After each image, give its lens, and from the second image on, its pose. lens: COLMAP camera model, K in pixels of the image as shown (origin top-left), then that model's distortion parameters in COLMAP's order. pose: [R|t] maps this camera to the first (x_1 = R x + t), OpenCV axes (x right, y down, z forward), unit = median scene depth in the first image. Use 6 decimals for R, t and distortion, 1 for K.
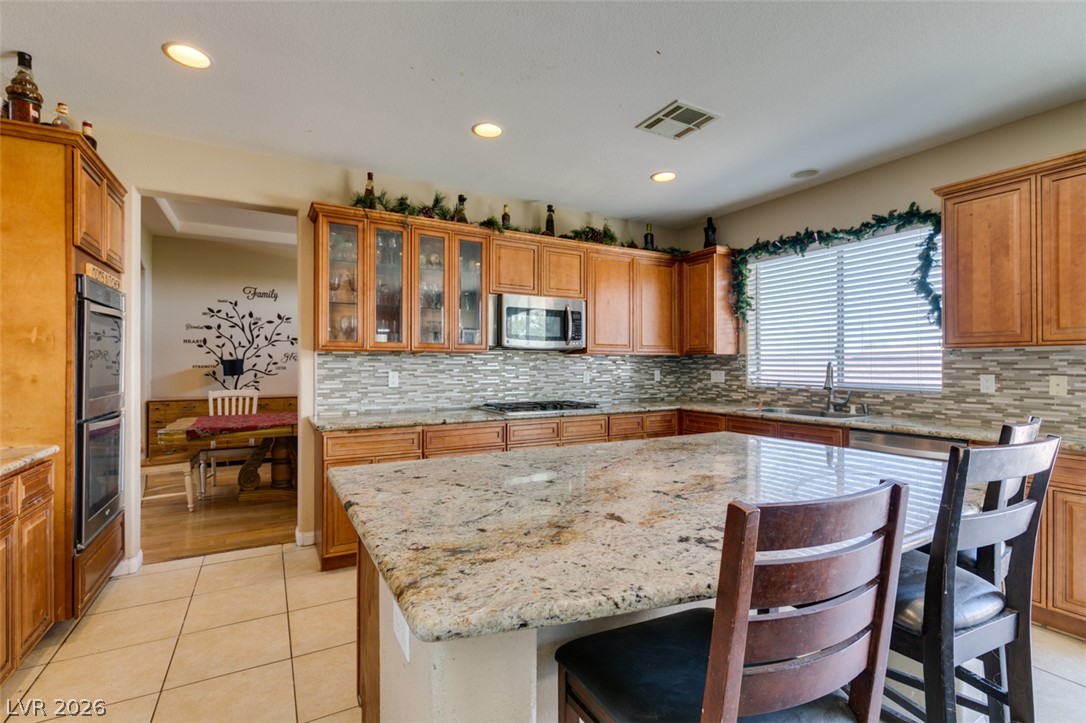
lens RADIAL K [[490.4, 0, 539.9], [0, 490.4, 361.7], [0, 0, 1]] dist [-0.002682, -0.000163]
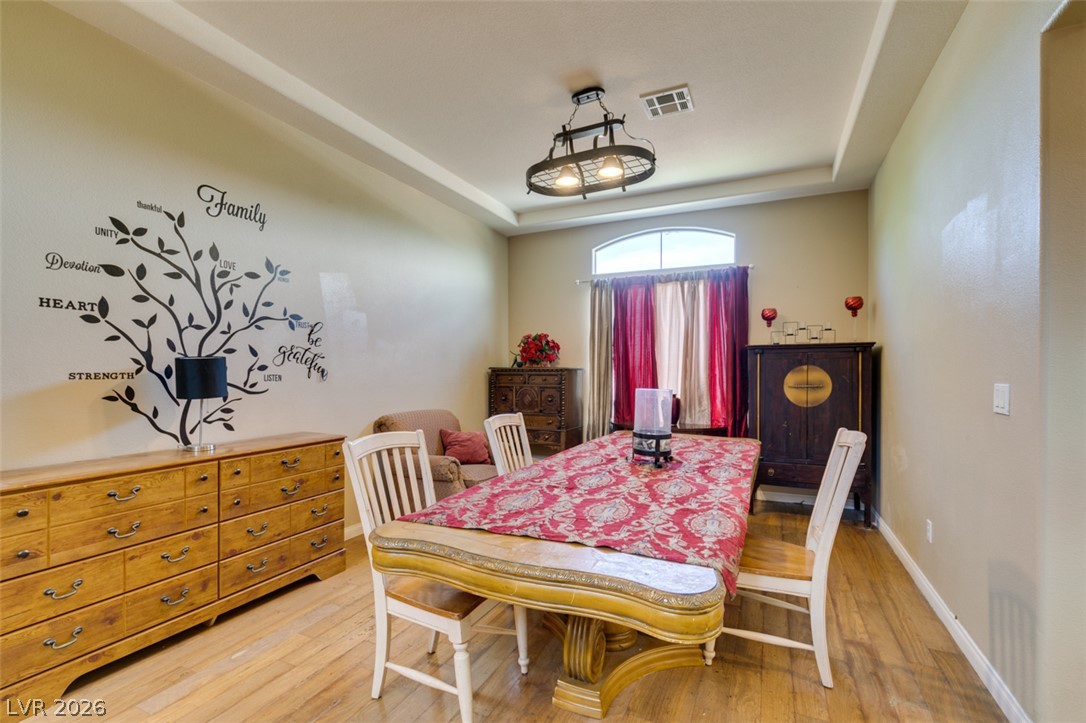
lens RADIAL K [[489.9, 0, 545.9], [0, 489.9, 367.3], [0, 0, 1]] dist [0.000550, -0.000340]
pose [[0.808784, 0.001723, 0.588103, -0.968791], [-0.002817, 0.999996, 0.000944, 0.003040], [-0.588099, -0.002420, 0.808785, 0.780041]]
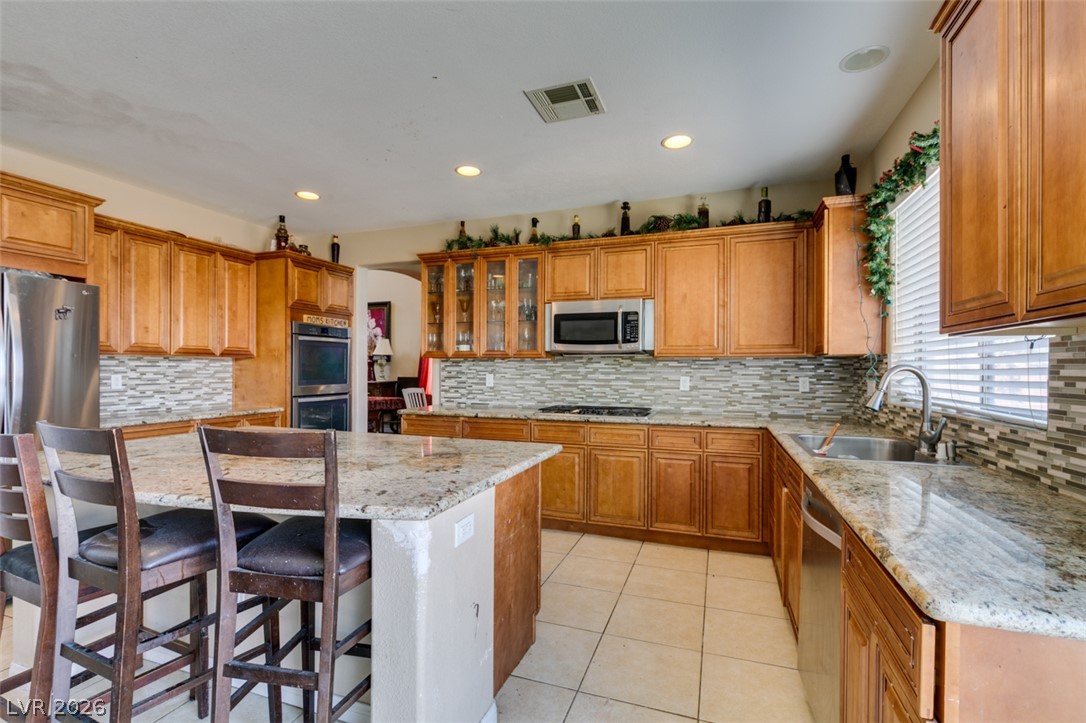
lens RADIAL K [[490.3, 0, 541.7], [0, 490.3, 371.8], [0, 0, 1]] dist [-0.000486, -0.000674]
pose [[0.655137, 0.006616, -0.755481, 0.653729], [0.000941, 0.999954, 0.009573, 0.002448], [0.755509, -0.006982, 0.655101, 0.253575]]
